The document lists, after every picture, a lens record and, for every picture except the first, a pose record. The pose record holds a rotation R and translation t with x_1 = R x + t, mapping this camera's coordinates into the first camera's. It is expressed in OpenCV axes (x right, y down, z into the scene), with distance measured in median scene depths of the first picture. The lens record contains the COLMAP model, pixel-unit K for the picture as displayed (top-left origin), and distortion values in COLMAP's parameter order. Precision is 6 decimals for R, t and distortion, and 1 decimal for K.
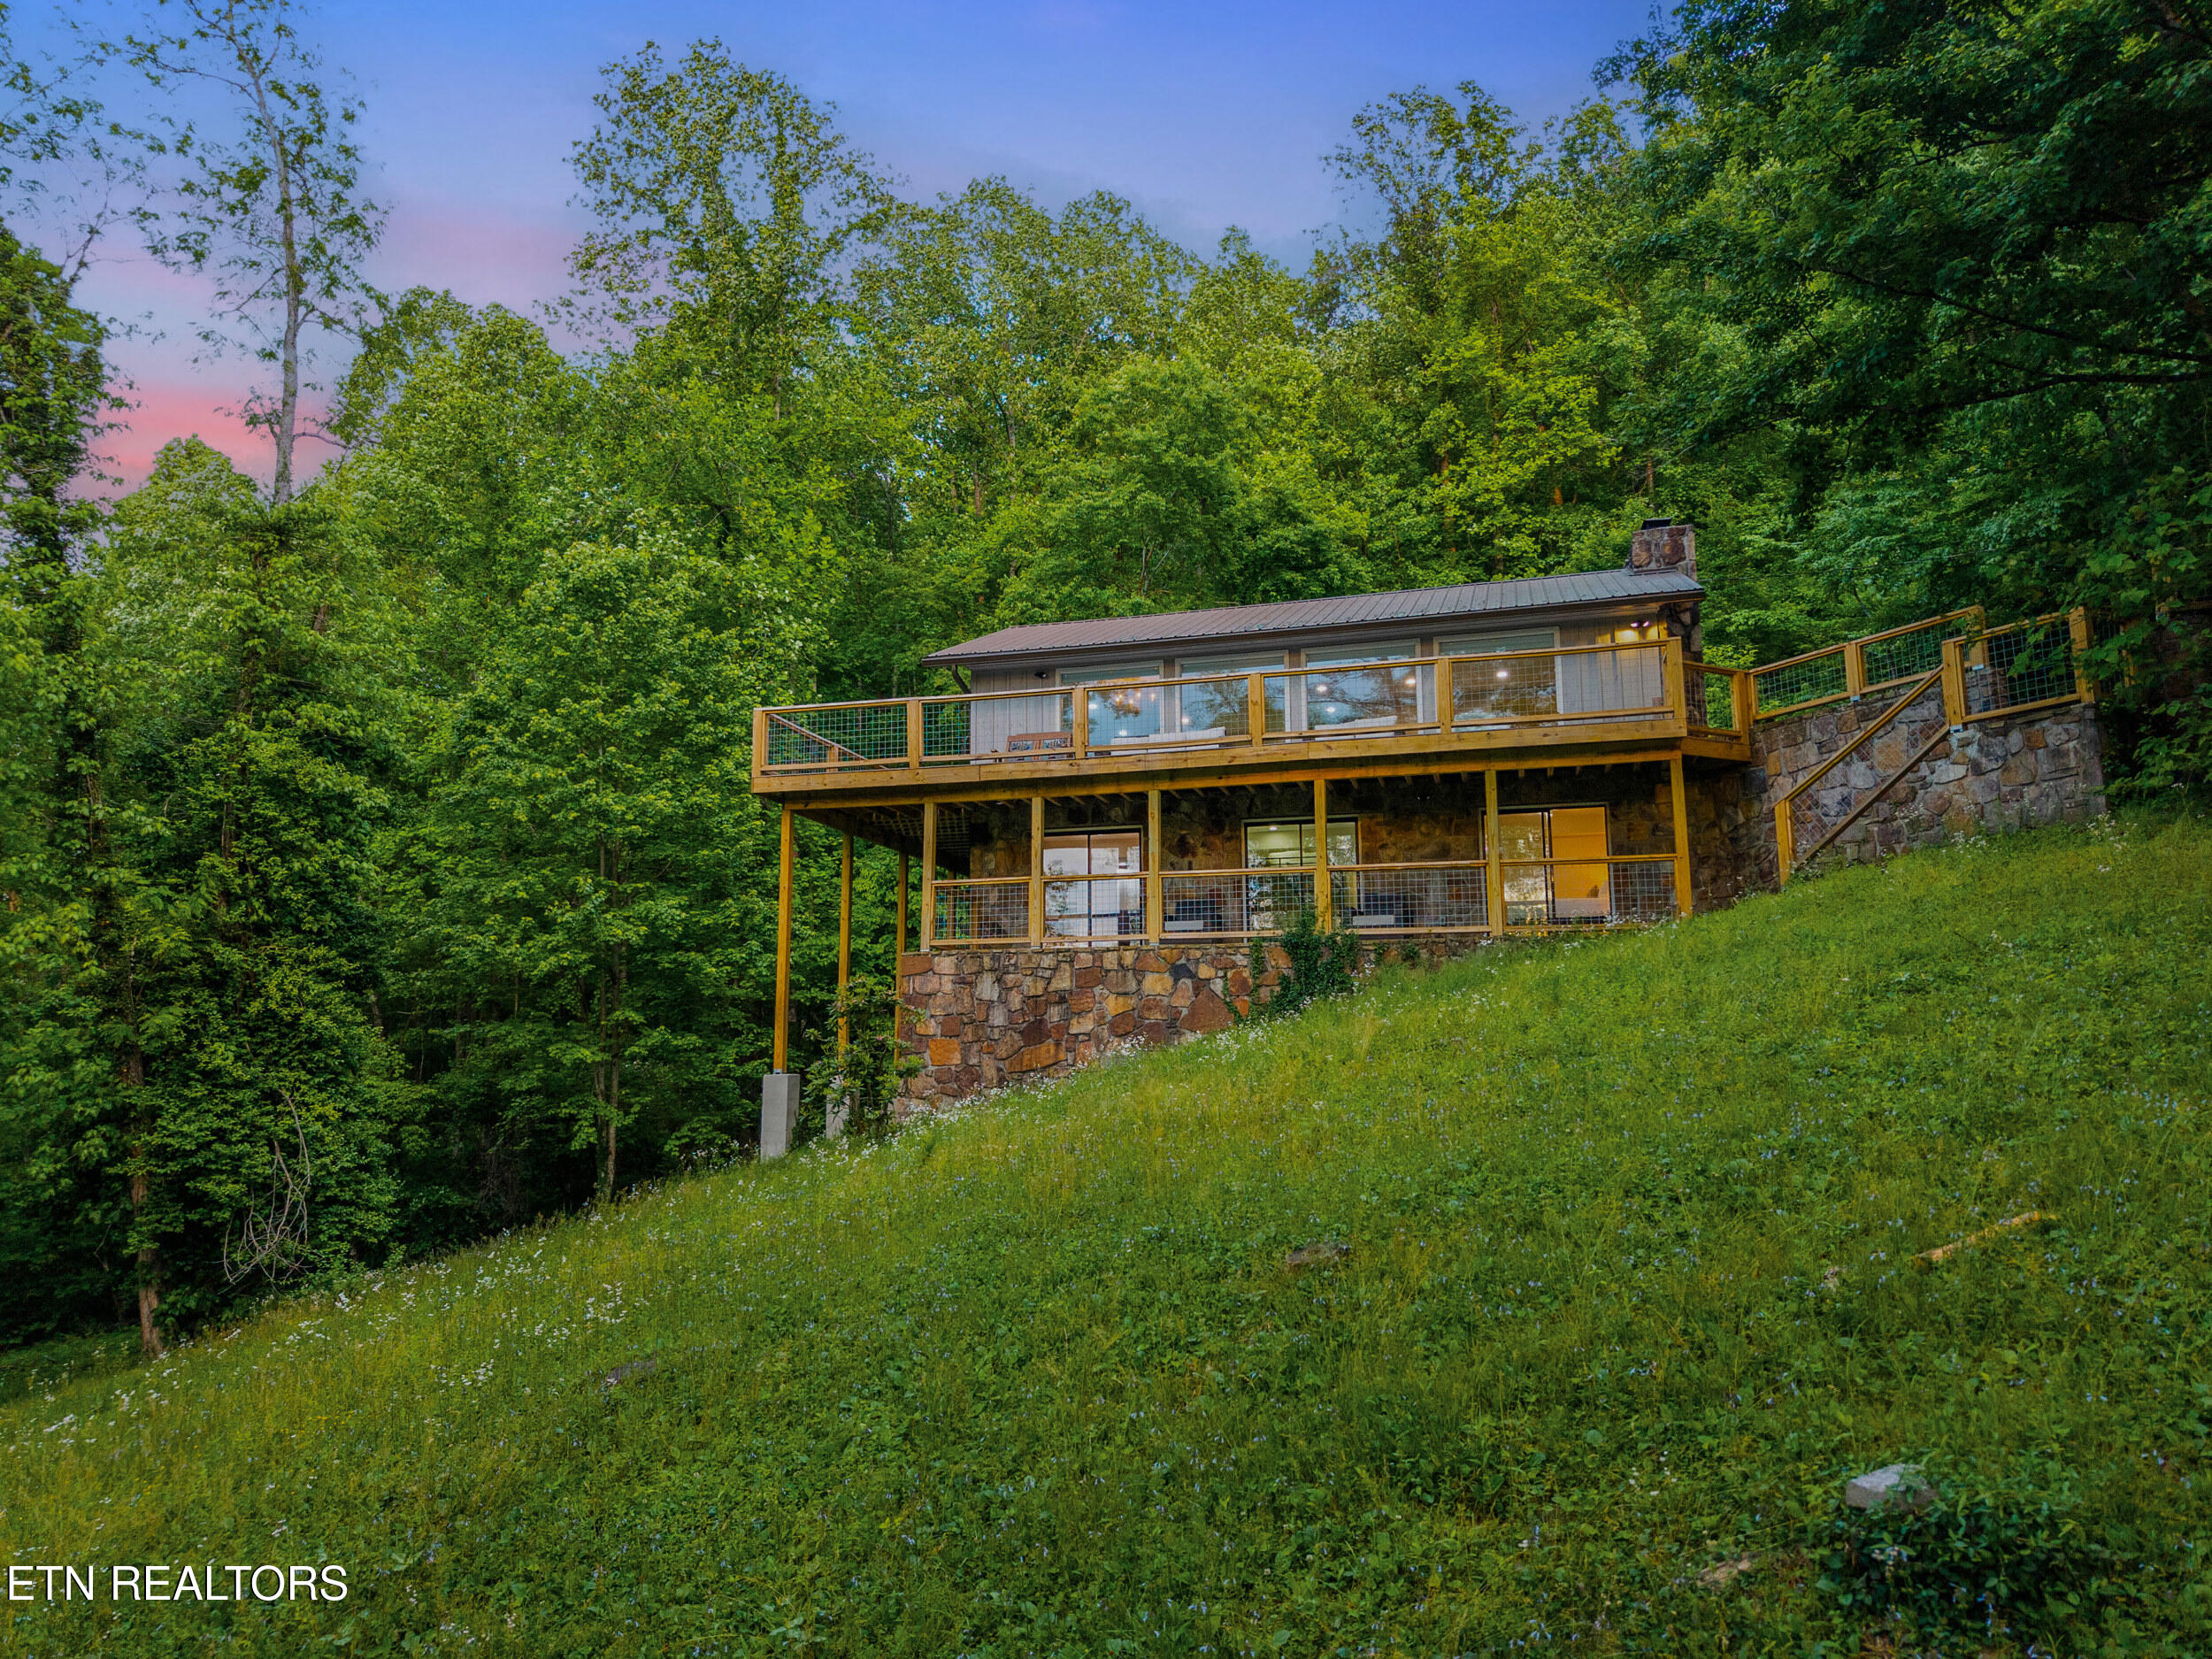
lens RADIAL K [[1498.5, 0, 1106.0], [0, 1498.5, 829.5], [0, 0, 1]] dist [0.000475, -0.000310]
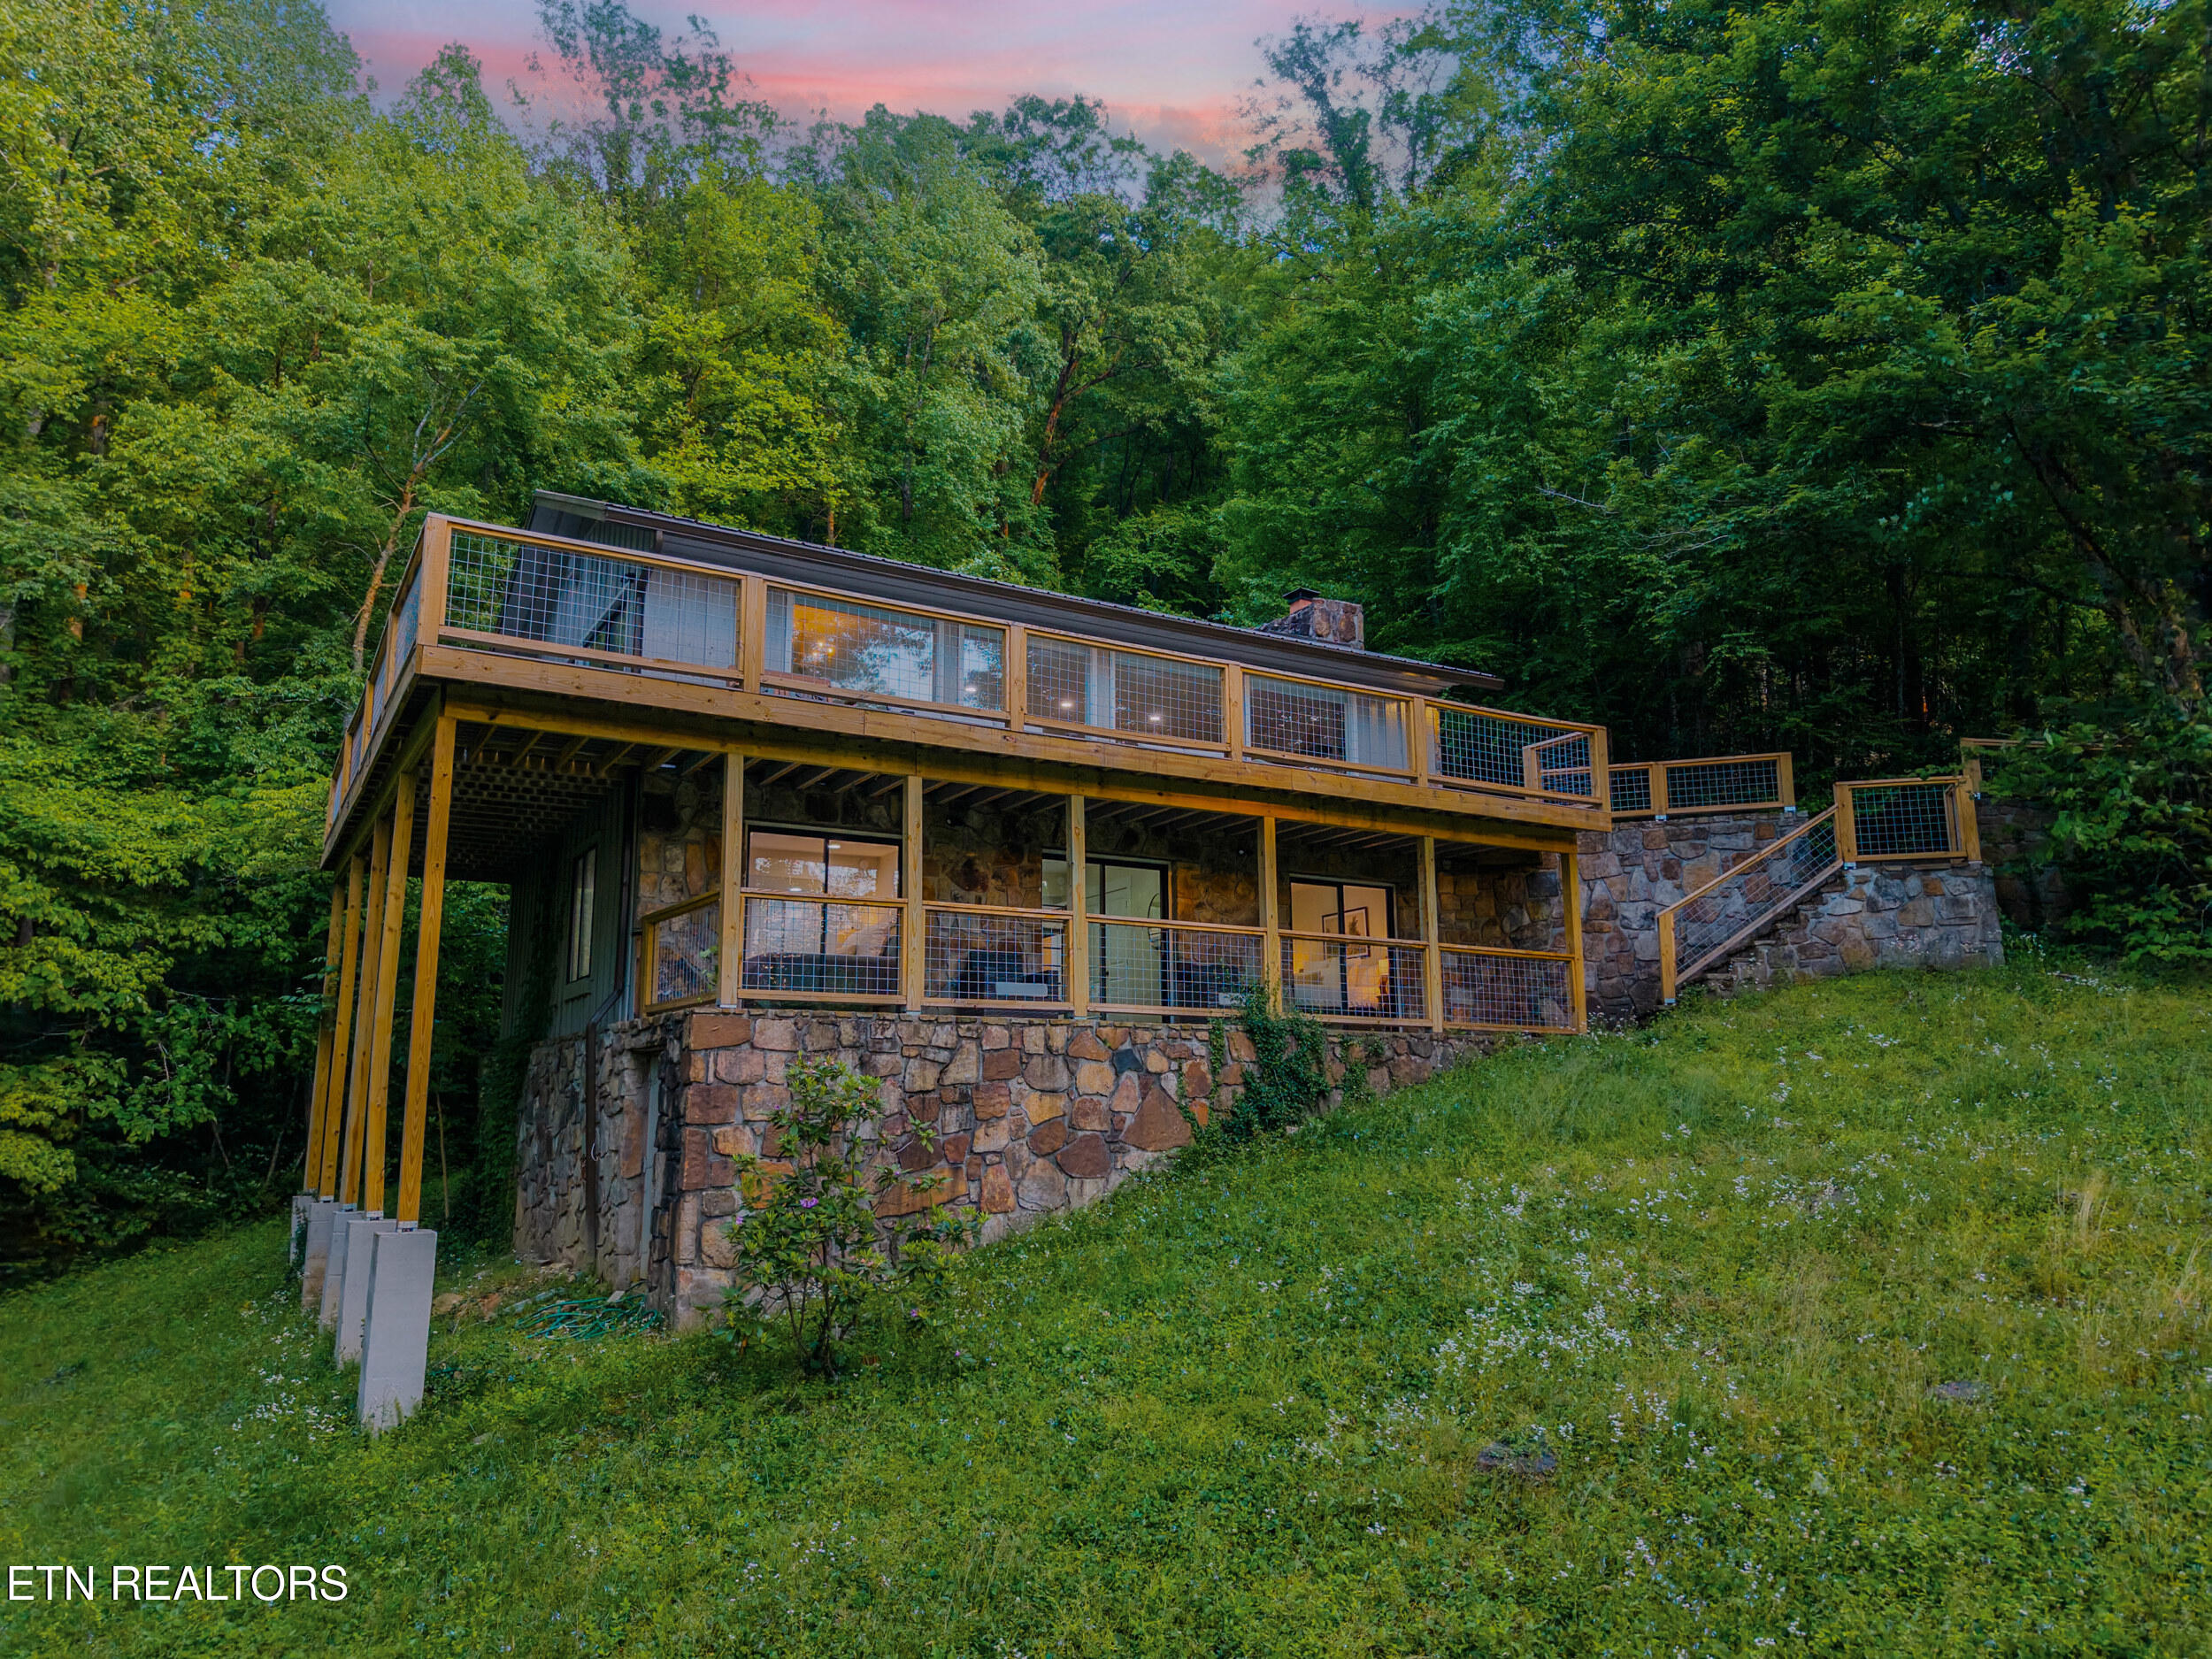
lens RADIAL K [[1498.5, 0, 1106.0], [0, 1498.5, 829.5], [0, 0, 1]] dist [0.000475, -0.000310]
pose [[0.682562, 0.140408, 0.717213, -0.467441], [-0.114192, 0.989807, -0.085098, 0.048454], [-0.721852, -0.023815, 0.691638, 0.525496]]
